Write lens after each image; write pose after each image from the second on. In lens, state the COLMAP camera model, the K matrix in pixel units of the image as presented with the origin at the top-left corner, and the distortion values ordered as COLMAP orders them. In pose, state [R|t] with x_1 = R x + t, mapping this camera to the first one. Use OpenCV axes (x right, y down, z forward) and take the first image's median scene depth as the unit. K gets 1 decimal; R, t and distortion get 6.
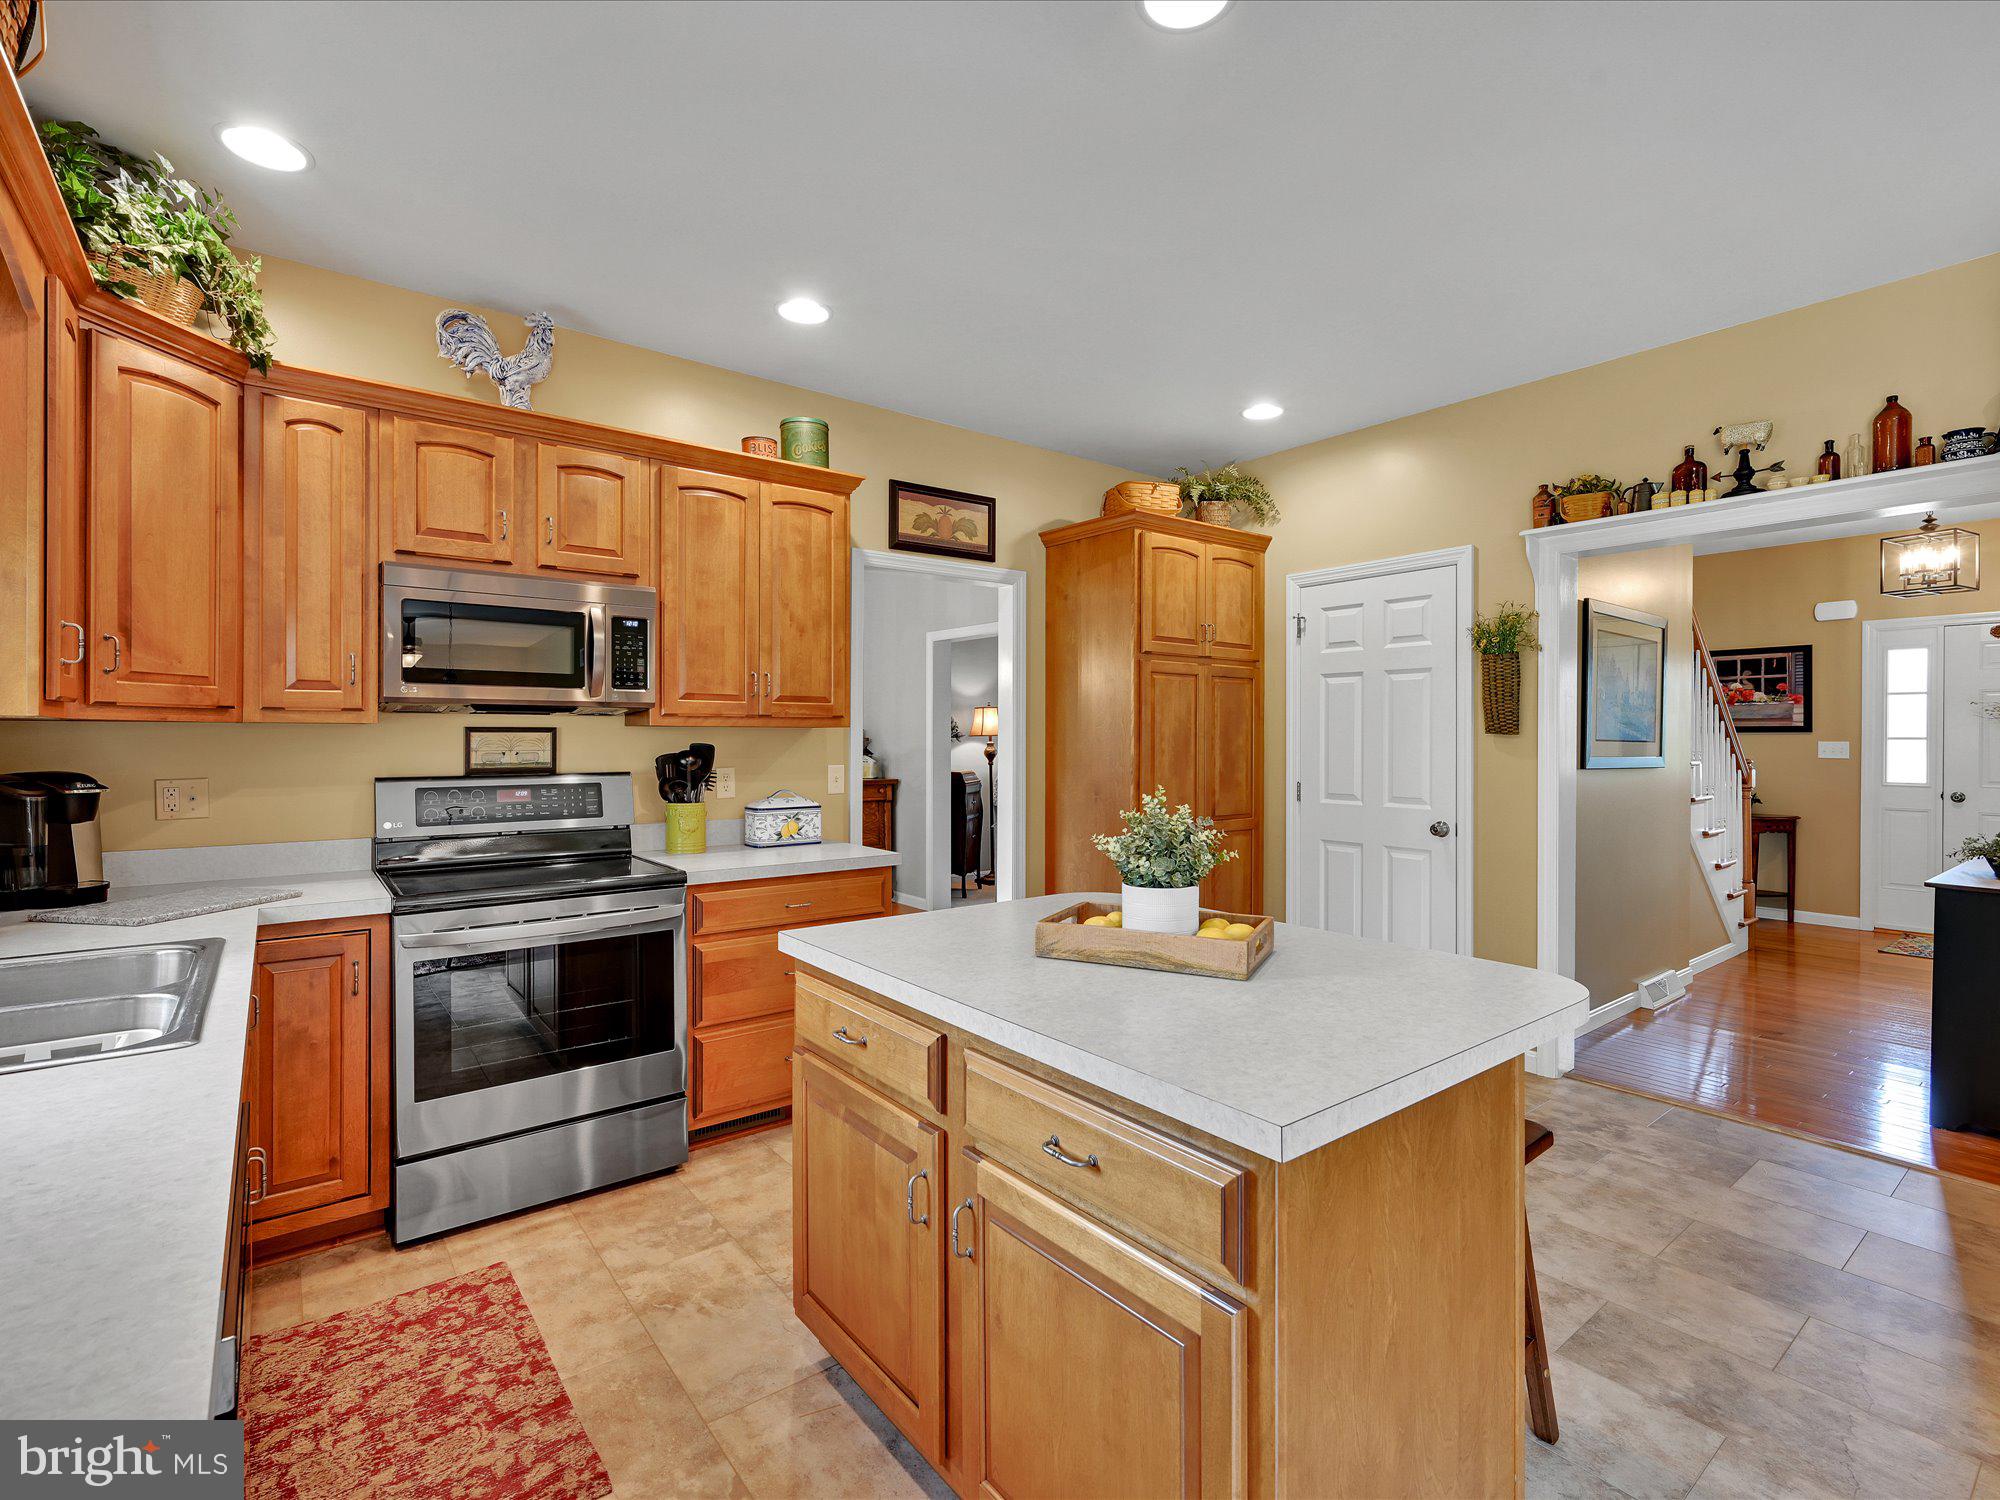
lens RADIAL K [[918.1, 0, 1011.4], [0, 918.1, 747.3], [0, 0, 1]] dist [0.000045, -0.000297]
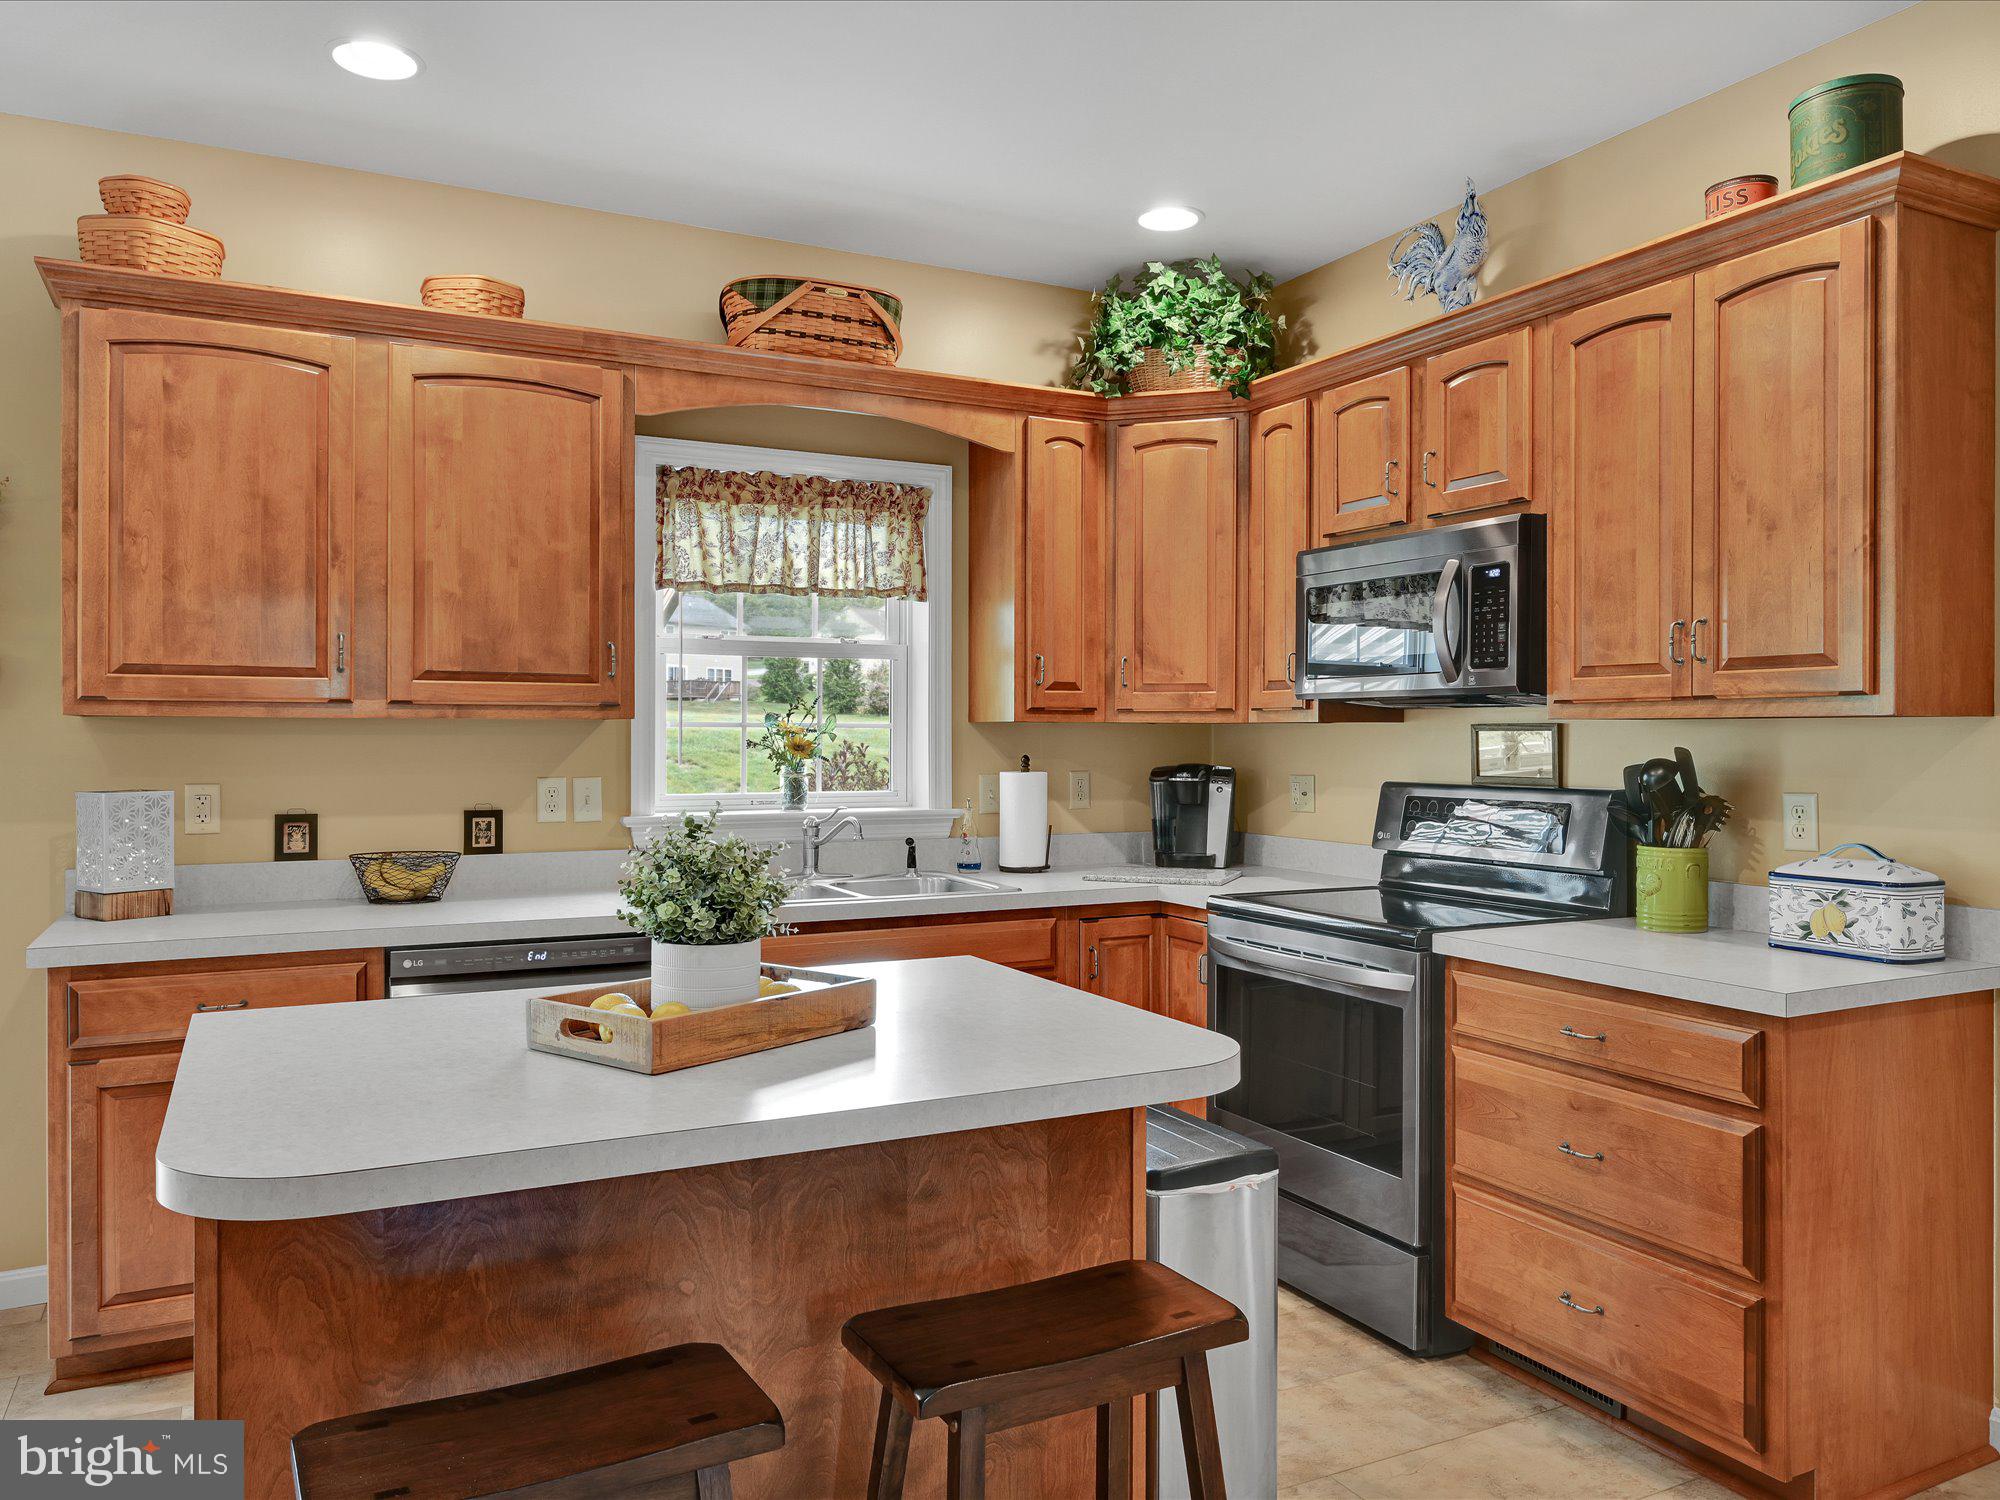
lens RADIAL K [[1446.5, 0, 1007.4], [0, 1446.5, 746.7], [0, 0, 1]] dist [-0.004222, 0.000530]
pose [[-0.180942, 0.006504, -0.983472, 0.723865], [-0.011522, 0.999895, 0.008733, -0.008845], [0.983426, 0.012911, -0.180848, 0.833877]]
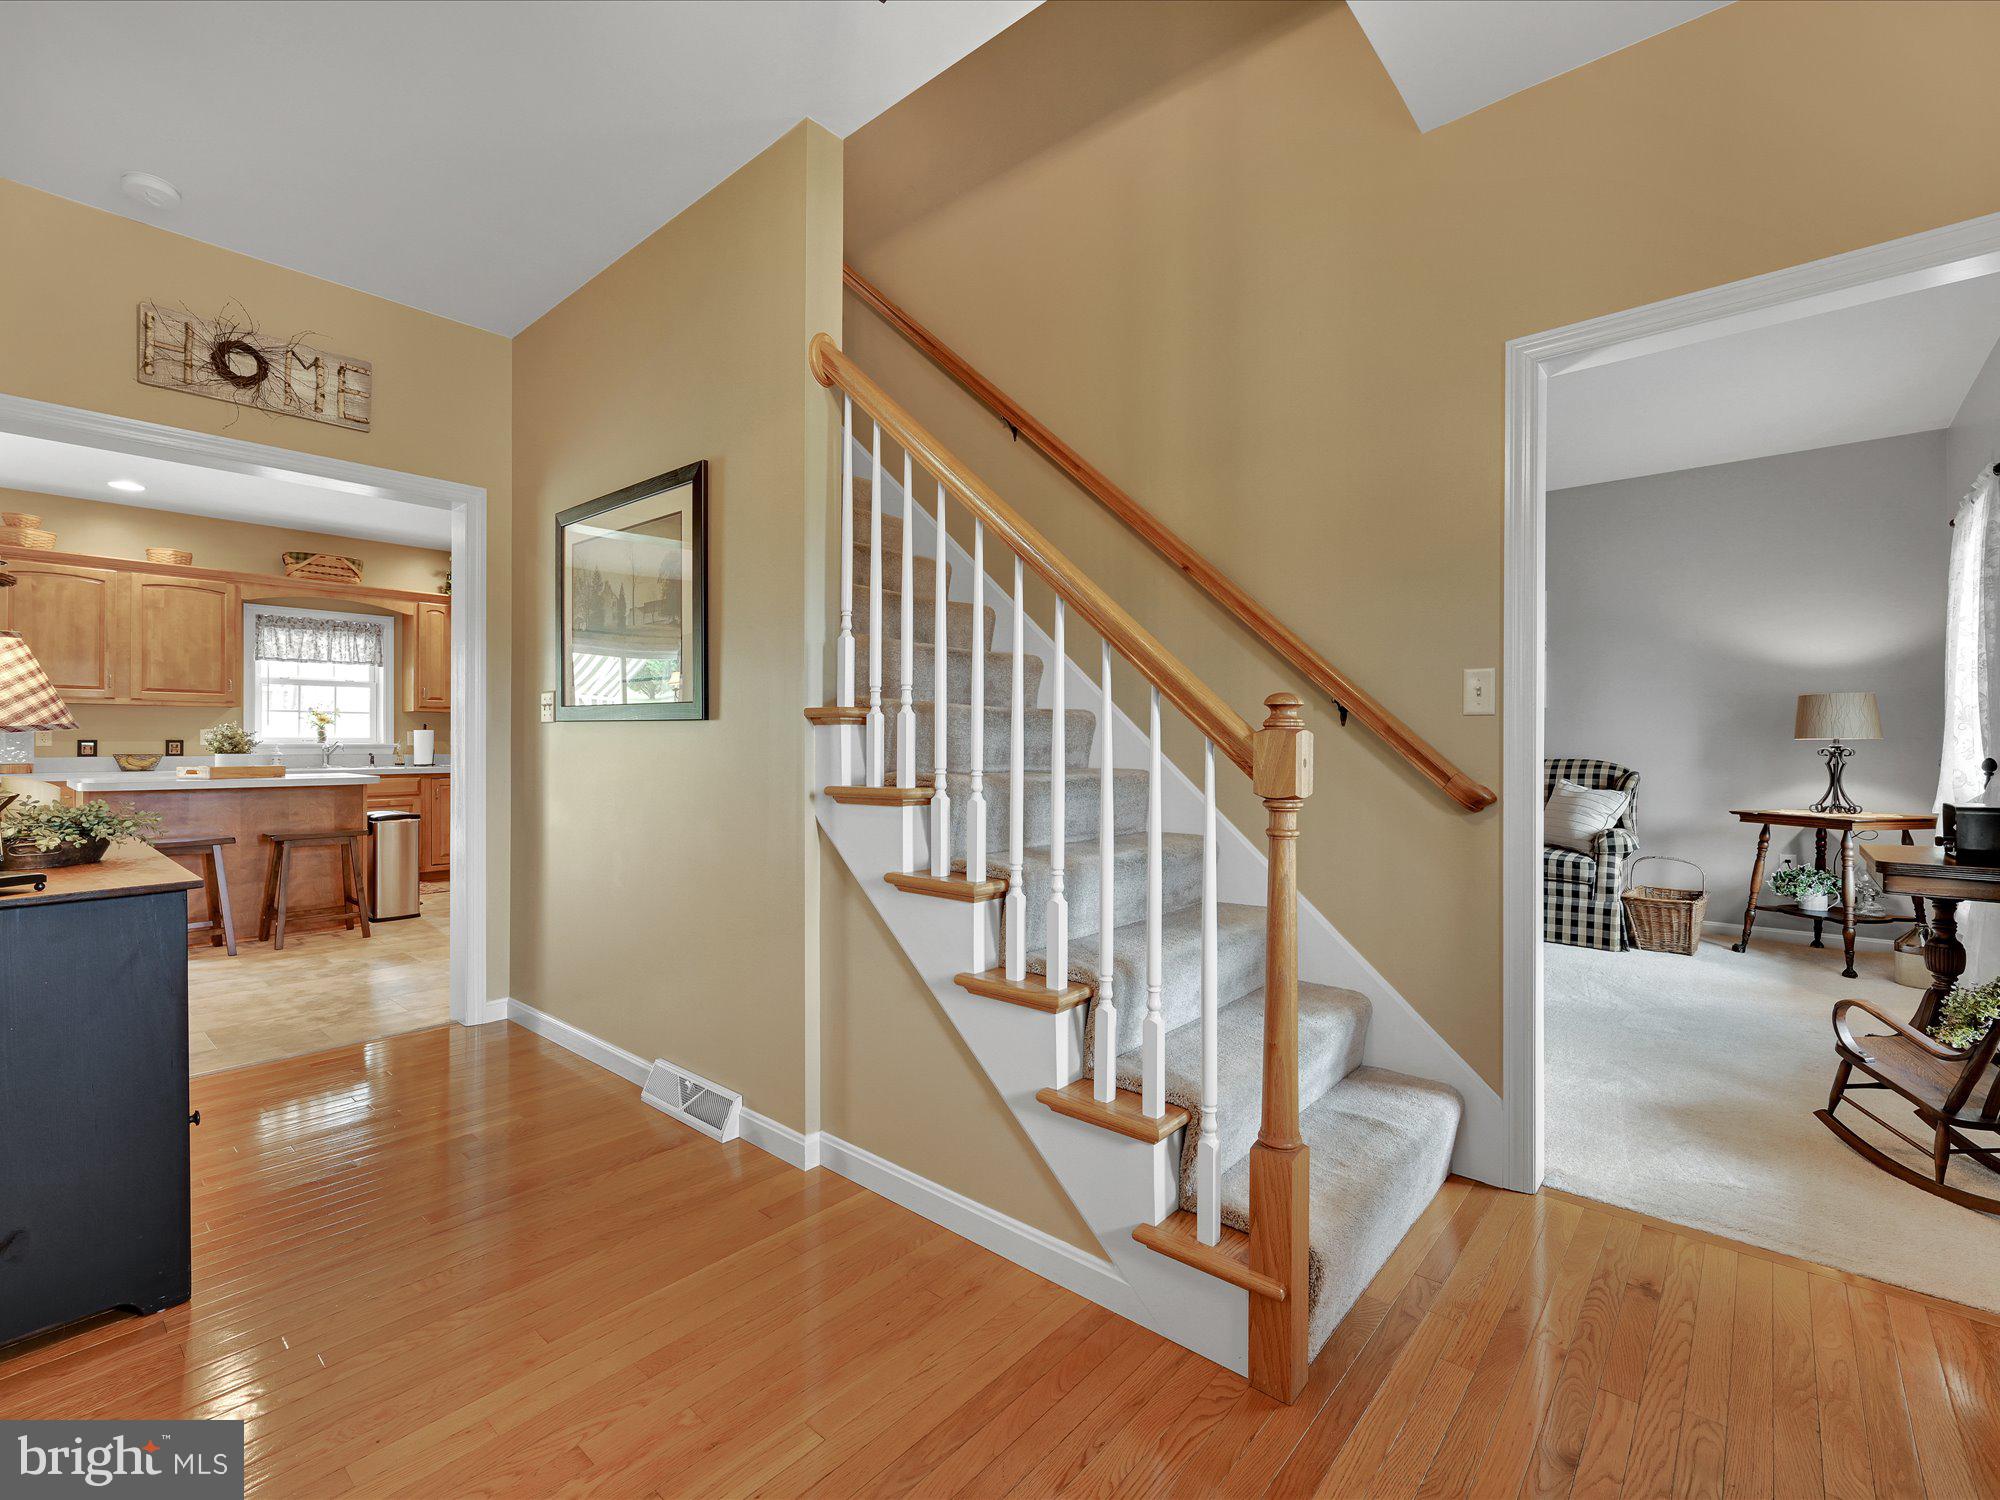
lens RADIAL K [[918.1, 0, 995.6], [0, 918.1, 742.1], [0, 0, 1]] dist [0.000045, -0.000297]
pose [[0.174336, -0.003301, -0.984681, 2.004513], [-0.009615, 0.999941, -0.005054, 0.057699], [0.984639, 0.010349, 0.174294, 1.665698]]
